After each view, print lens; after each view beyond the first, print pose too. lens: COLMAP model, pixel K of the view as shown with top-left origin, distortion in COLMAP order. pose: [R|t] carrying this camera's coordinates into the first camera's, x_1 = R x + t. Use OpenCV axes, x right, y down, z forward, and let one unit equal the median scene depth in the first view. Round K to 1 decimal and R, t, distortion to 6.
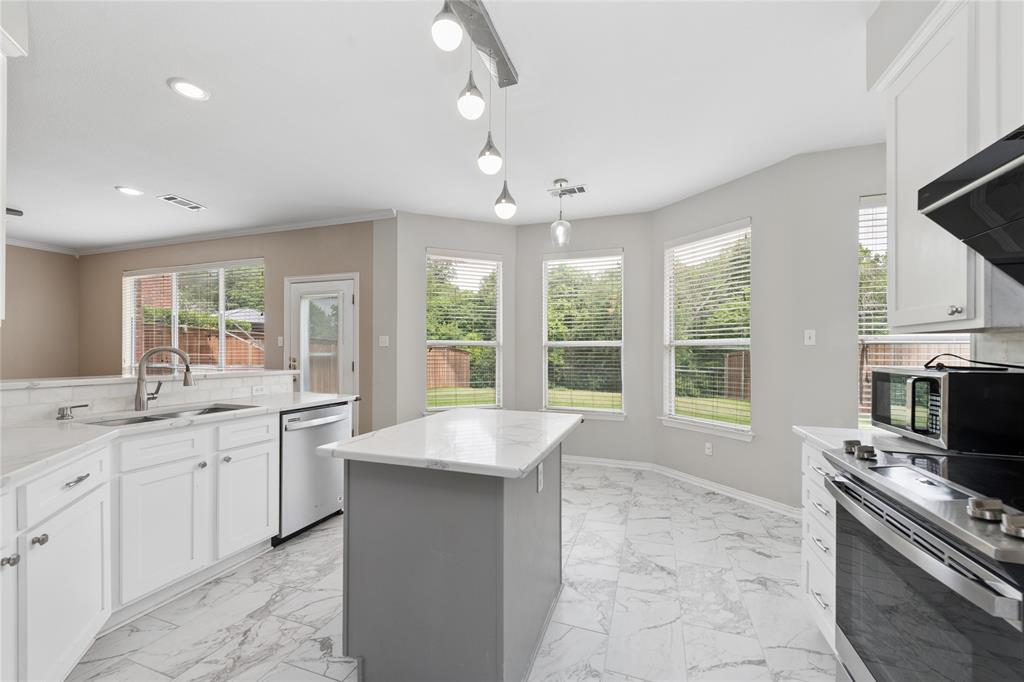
lens RADIAL K [[403.8, 0, 511.5], [0, 403.8, 346.4], [0, 0, 1]] dist [0.016875, -0.006729]
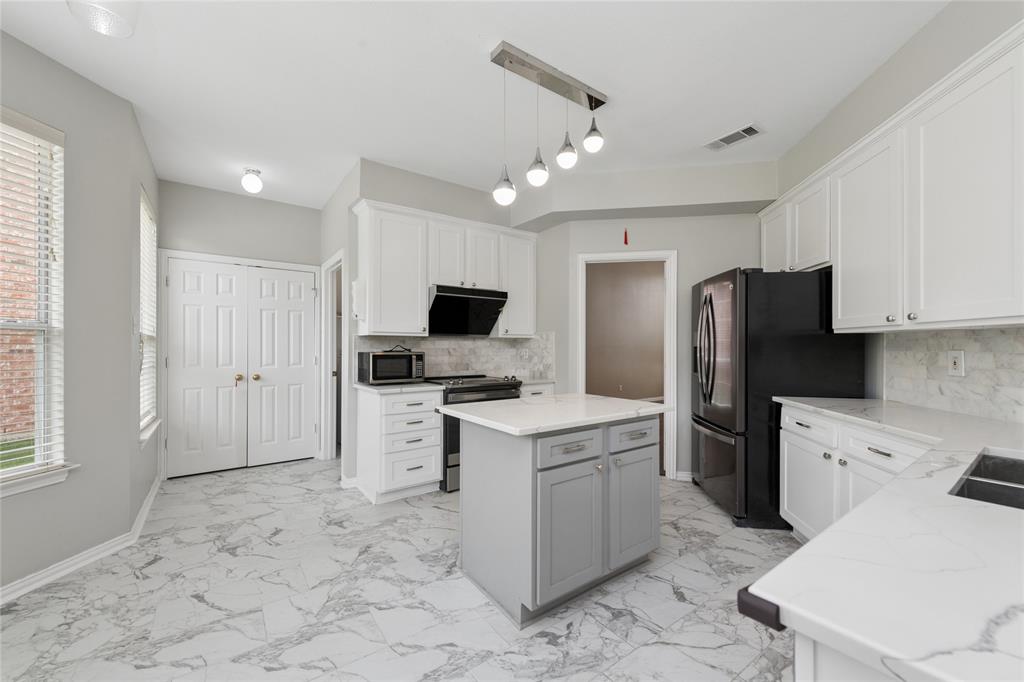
lens RADIAL K [[403.8, 0, 511.5], [0, 403.8, 346.4], [0, 0, 1]] dist [0.016875, -0.006729]
pose [[-0.820054, -0.008953, 0.572216, -0.399761], [-0.016044, 0.999844, -0.007350, 0.017422], [-0.572061, -0.015208, -0.820070, 1.243000]]
